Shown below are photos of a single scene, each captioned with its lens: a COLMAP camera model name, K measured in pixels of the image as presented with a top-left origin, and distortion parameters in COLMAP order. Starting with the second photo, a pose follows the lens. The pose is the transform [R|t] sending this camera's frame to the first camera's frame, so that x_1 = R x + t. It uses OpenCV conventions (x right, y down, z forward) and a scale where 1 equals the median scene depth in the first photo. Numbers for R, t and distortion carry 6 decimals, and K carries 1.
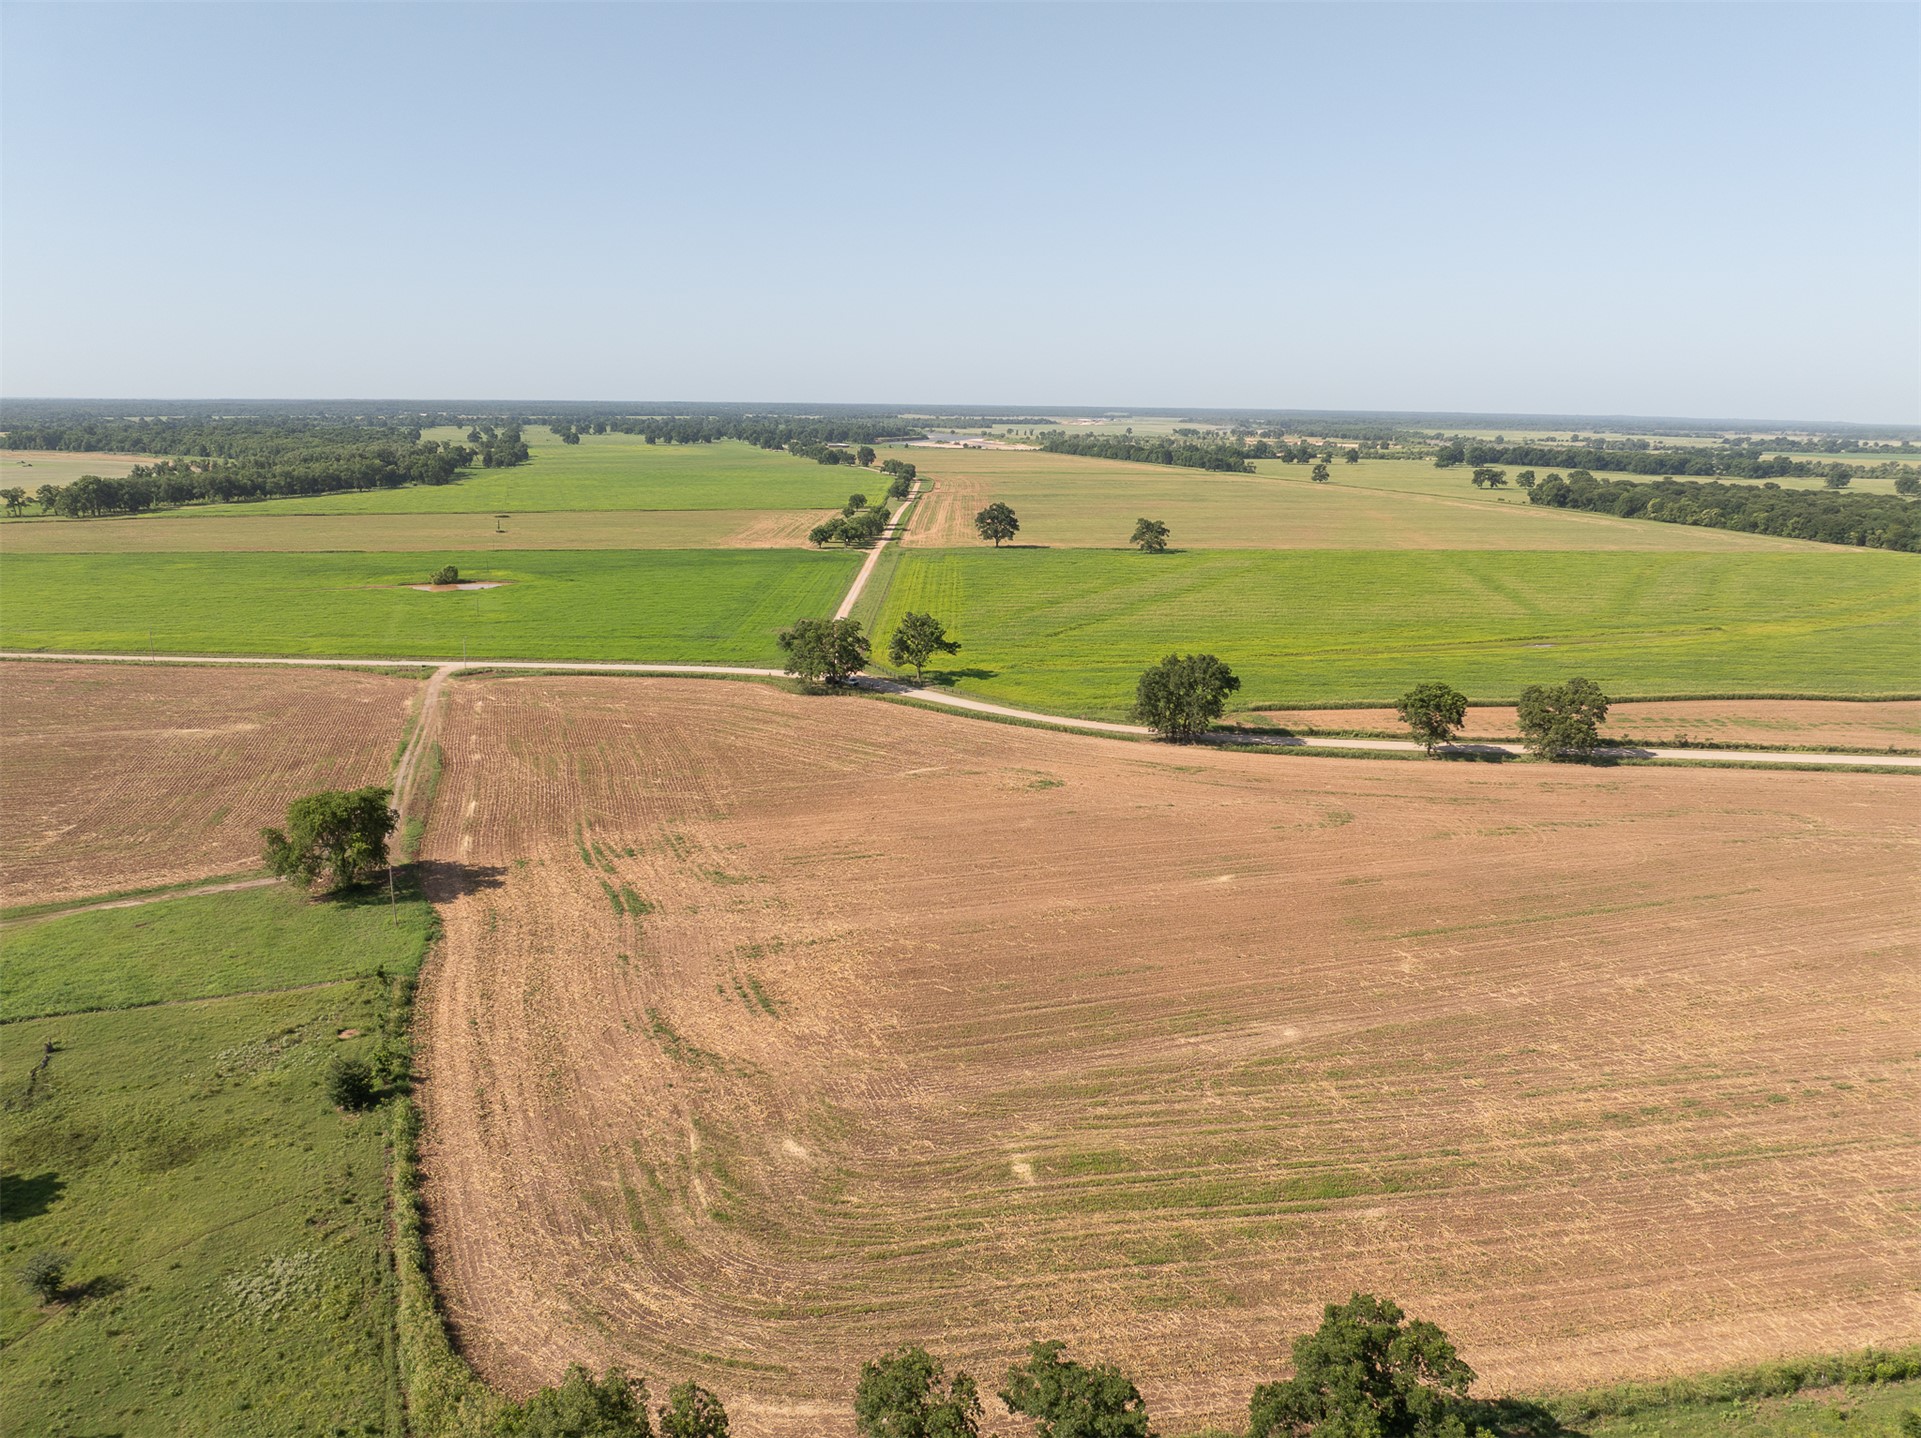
lens RADIAL K [[1349.4, 0, 968.1], [0, 1349.4, 693.7], [0, 0, 1]] dist [-0.044368, 0.017931]
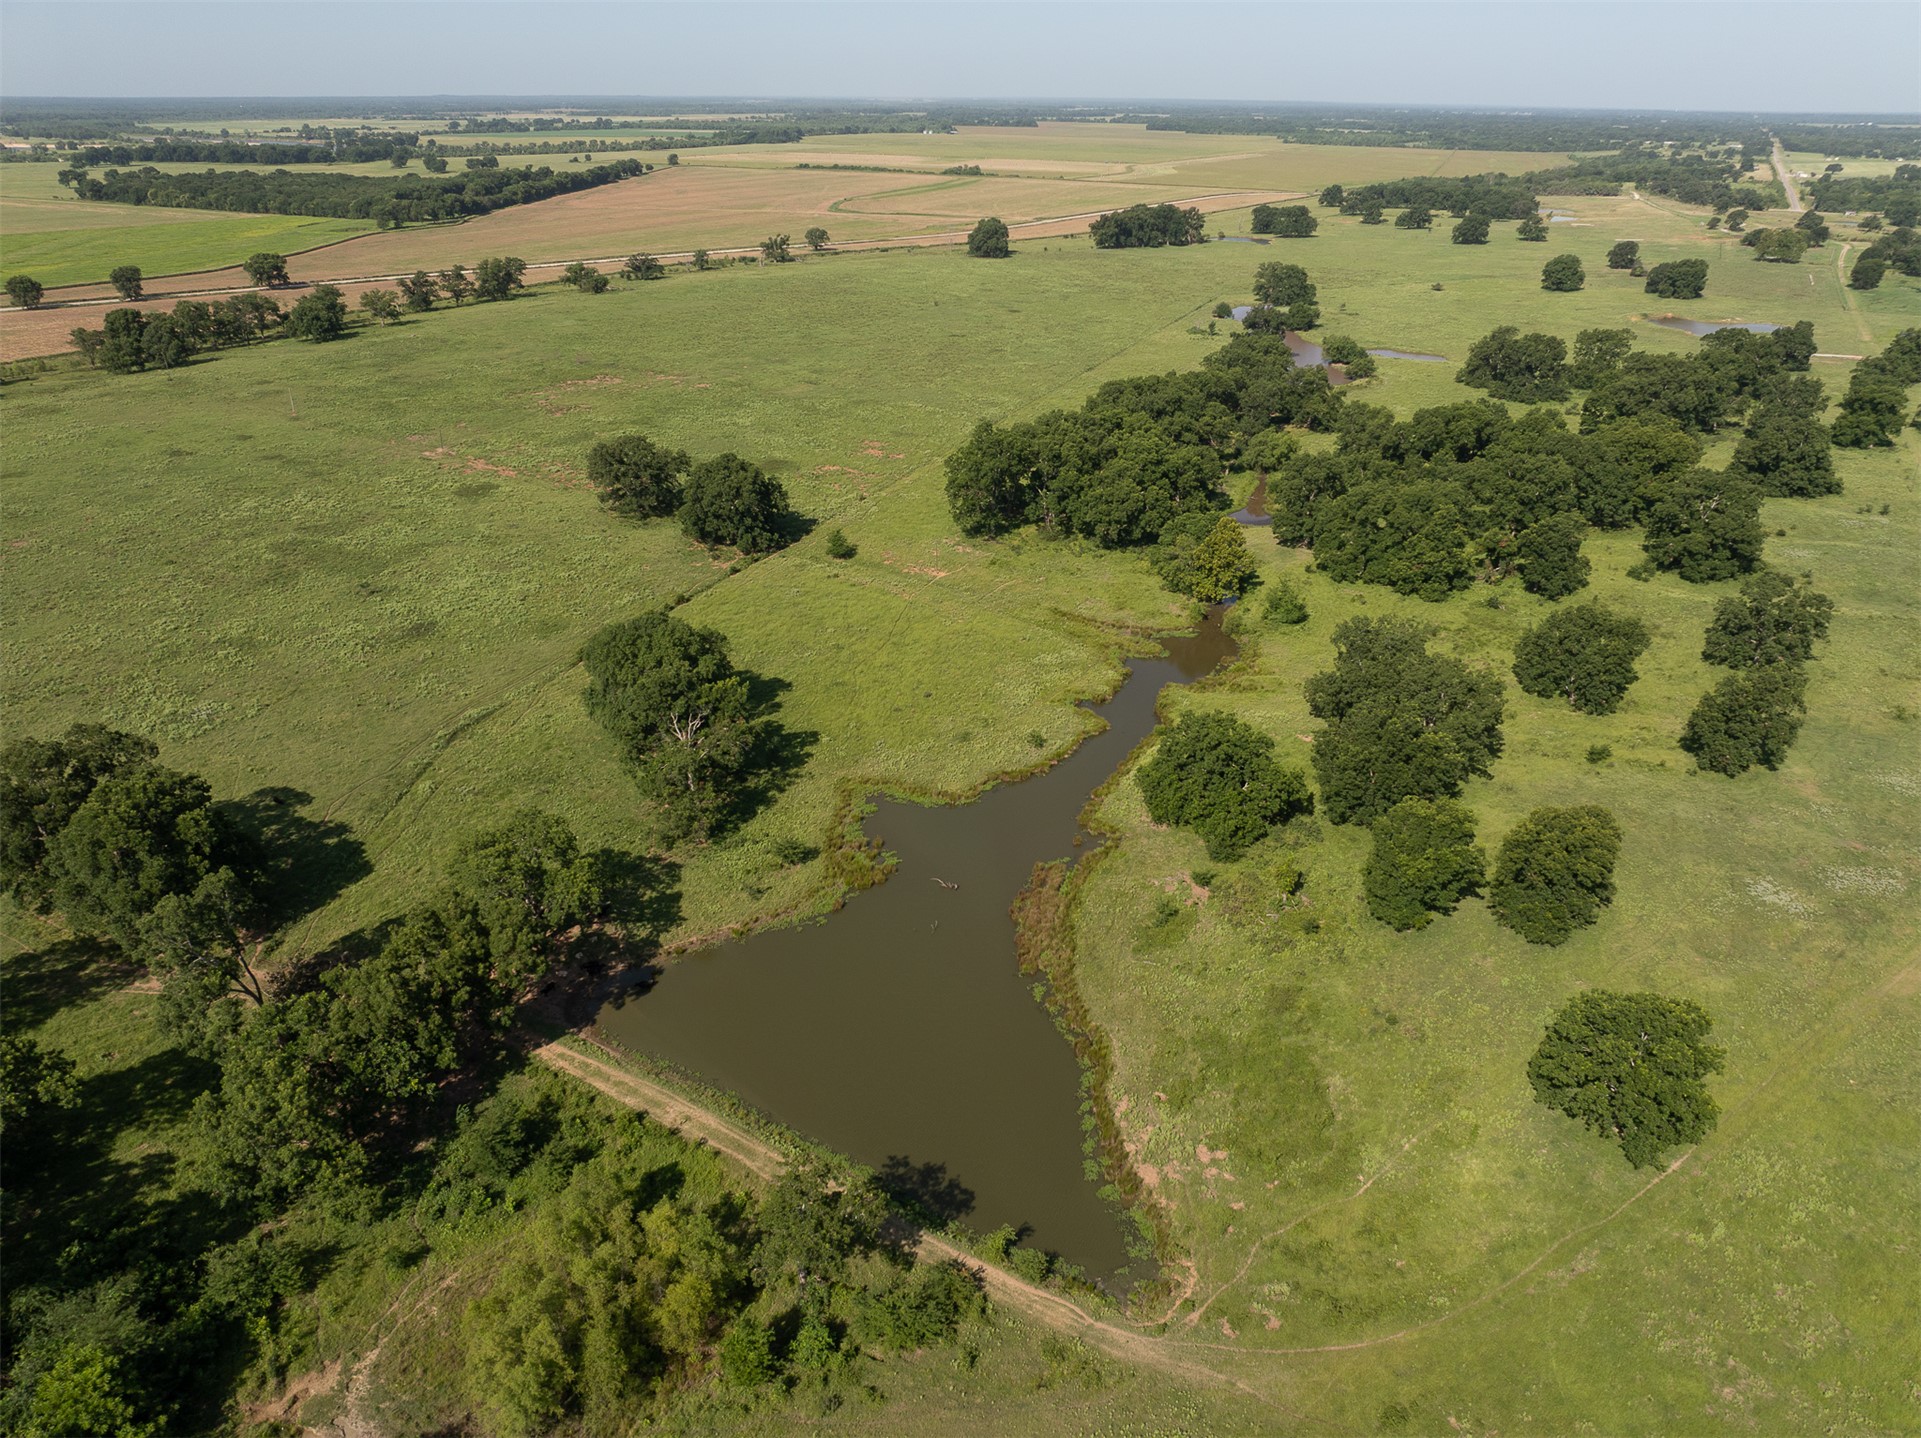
lens RADIAL K [[1346.7, 0, 965.3], [0, 1346.7, 715.0], [0, 0, 1]] dist [-0.049798, 0.018543]
pose [[0.717038, -0.301407, 0.628498, 0.134895], [0.148265, 0.946993, 0.284995, 0.114189], [-0.681083, -0.111168, 0.723718, -0.663927]]
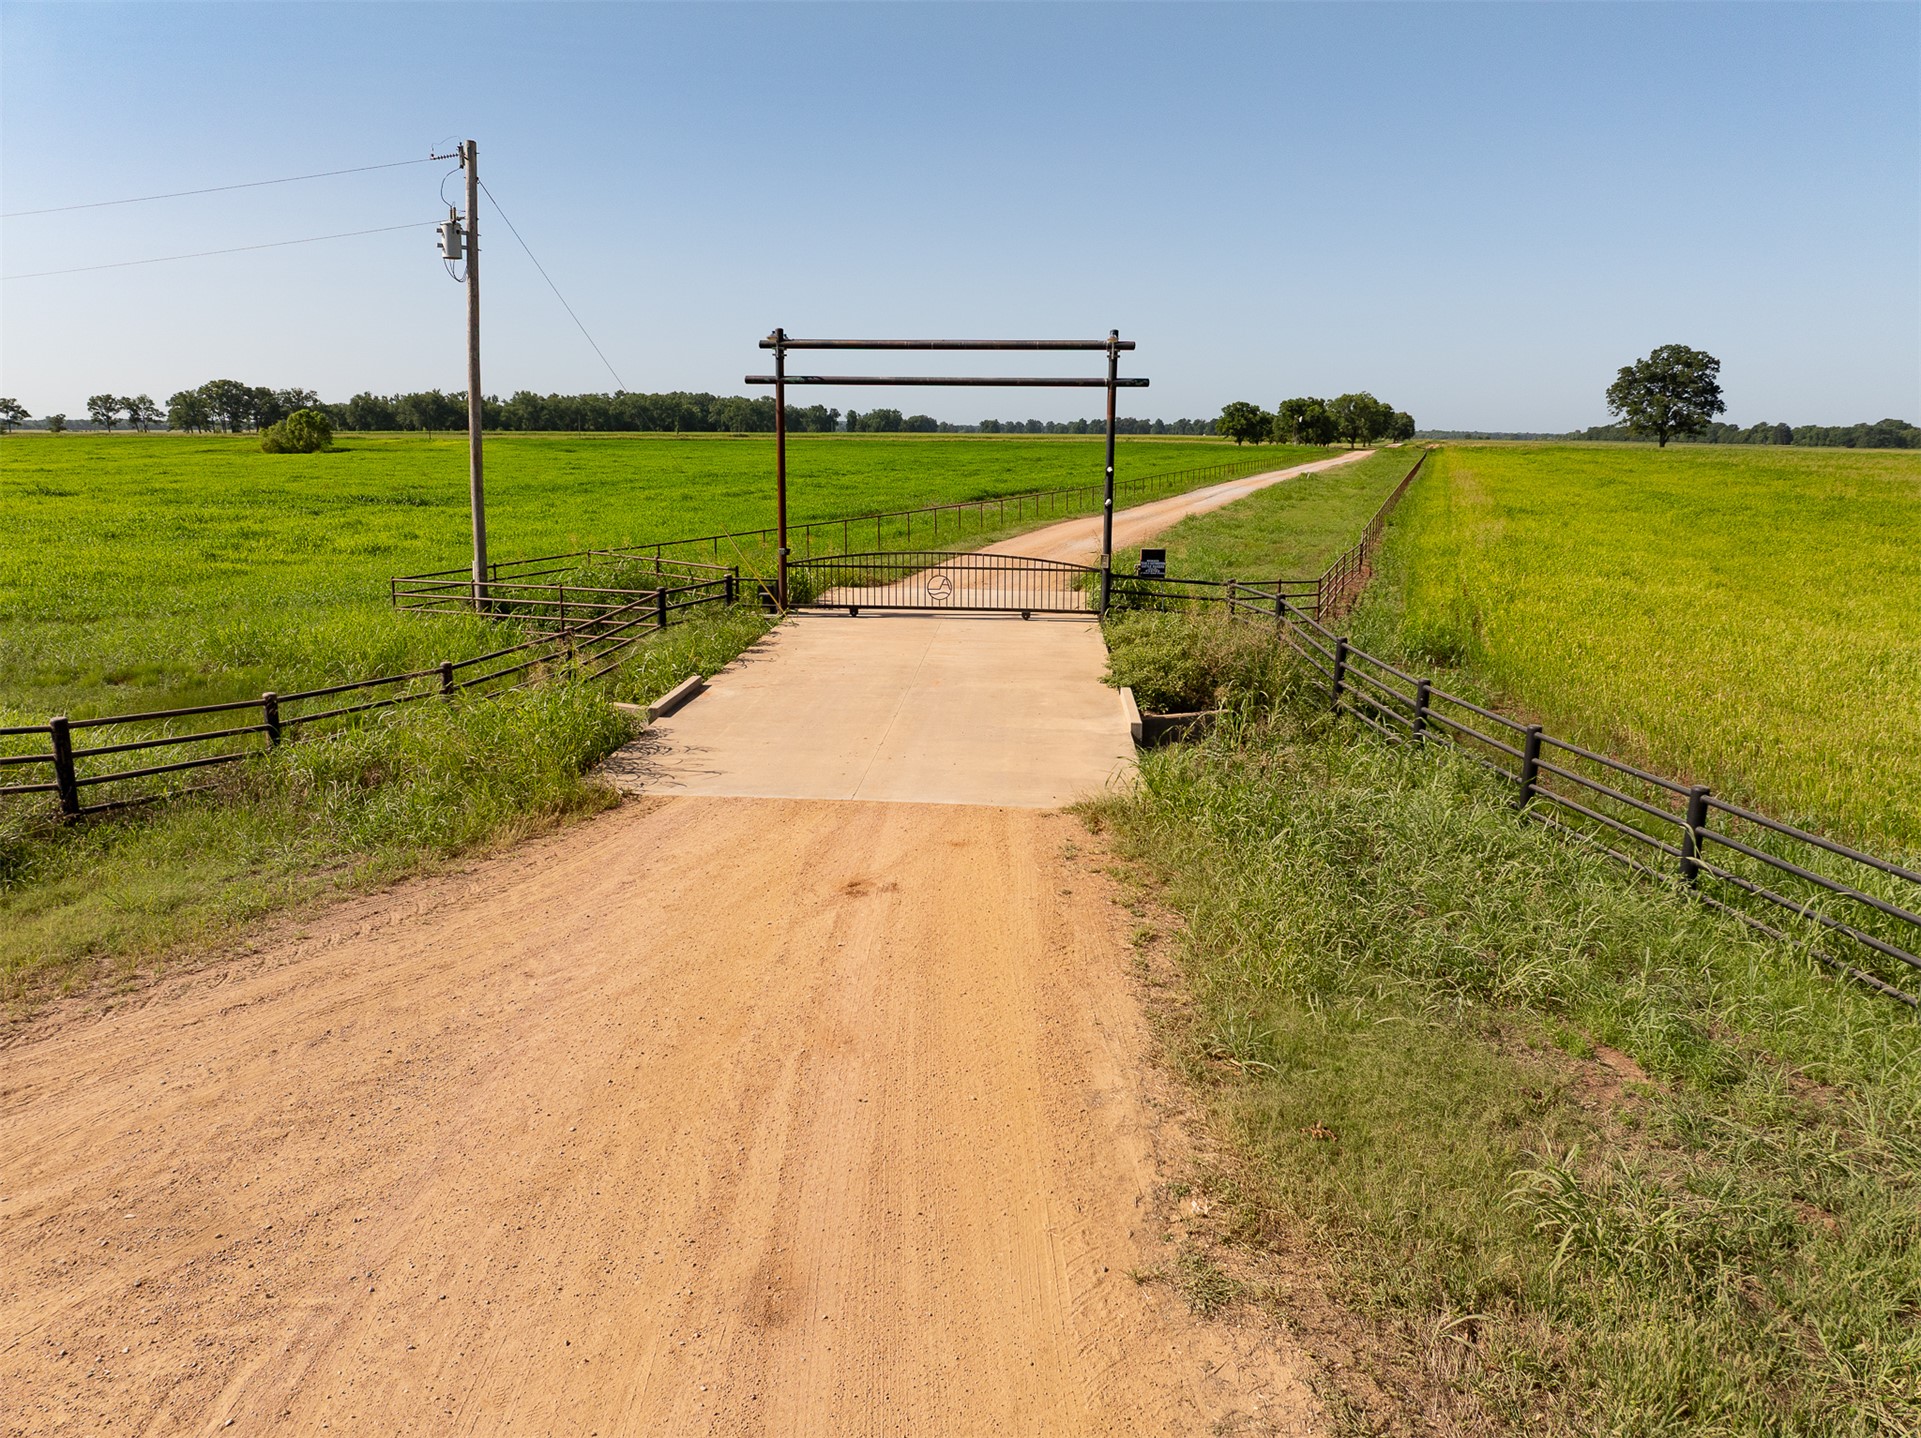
lens RADIAL K [[1346.7, 0, 965.3], [0, 1346.7, 715.0], [0, 0, 1]] dist [-0.049798, 0.018543]
pose [[0.943083, 0.063234, -0.326489, -0.037683], [-0.066131, 0.997808, 0.002228, -0.011739], [0.325915, 0.019490, 0.945198, 0.469366]]
